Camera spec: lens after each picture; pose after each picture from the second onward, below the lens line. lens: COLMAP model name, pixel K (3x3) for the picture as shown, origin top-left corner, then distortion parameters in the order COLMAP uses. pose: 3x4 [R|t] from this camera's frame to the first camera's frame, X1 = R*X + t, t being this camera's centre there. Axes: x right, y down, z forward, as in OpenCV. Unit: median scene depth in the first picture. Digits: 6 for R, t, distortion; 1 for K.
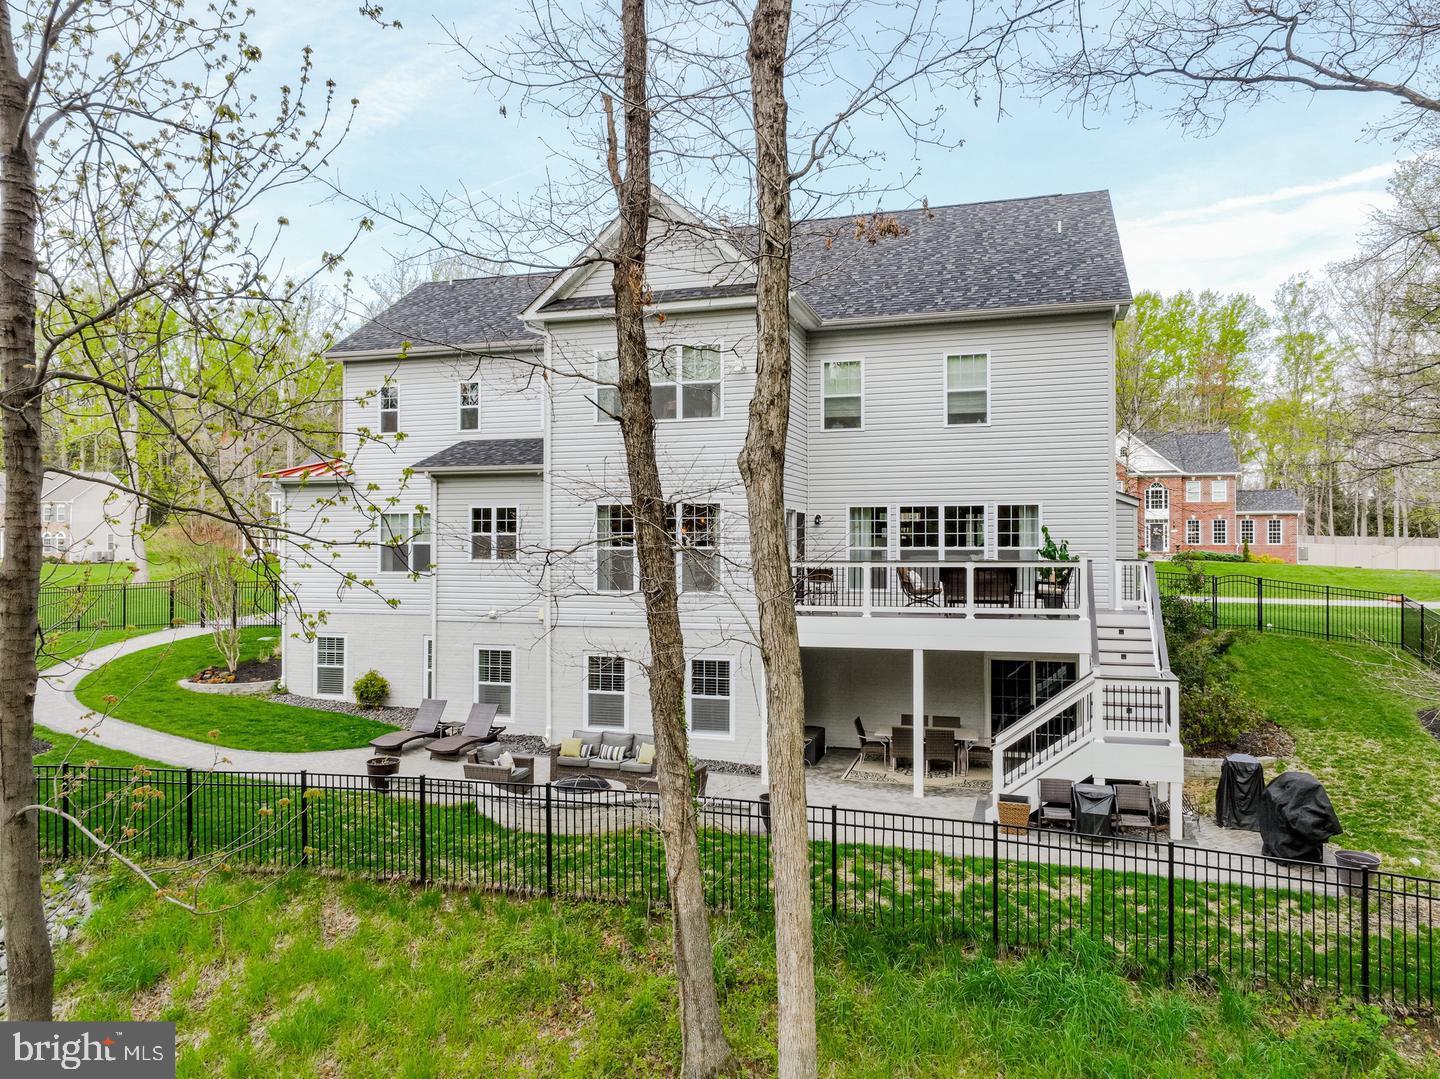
lens RADIAL K [[1019.7, 0, 719.0], [0, 1019.7, 541.4], [0, 0, 1]] dist [-0.011917, -0.005284]
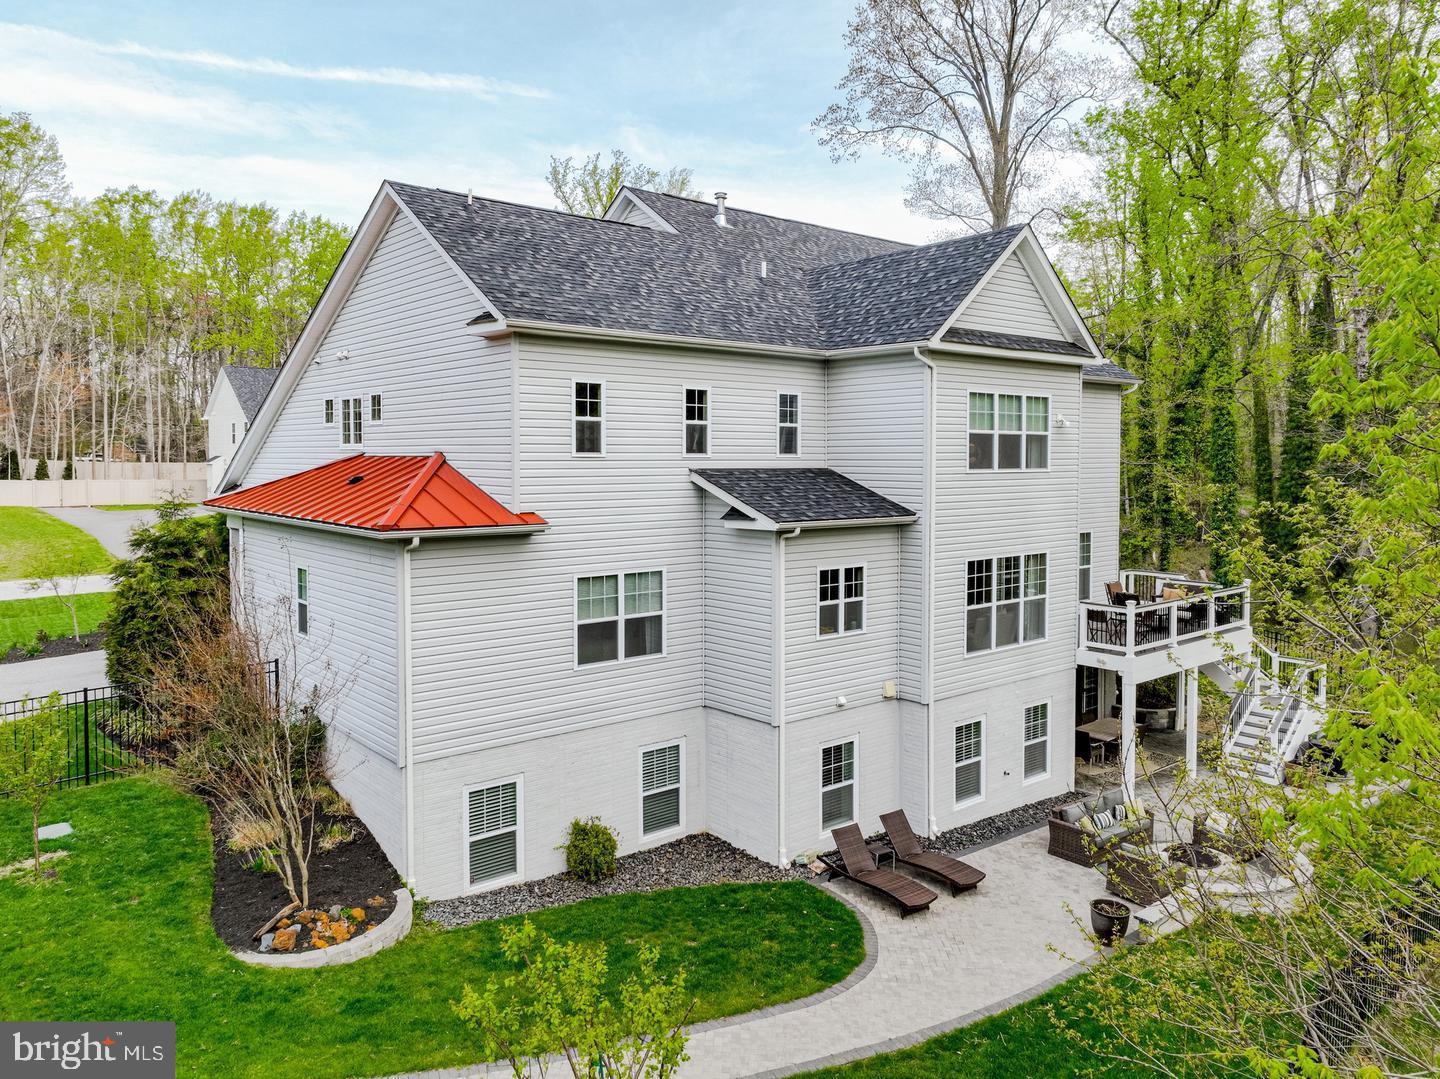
lens RADIAL K [[1019.7, 0, 719.3], [0, 1019.7, 536.6], [0, 0, 1]] dist [-0.011917, -0.005284]
pose [[0.558942, -0.059899, 0.827041, -0.921716], [-0.003316, 0.997218, 0.074465, -0.115342], [-0.829200, -0.044365, 0.557188, 0.636720]]
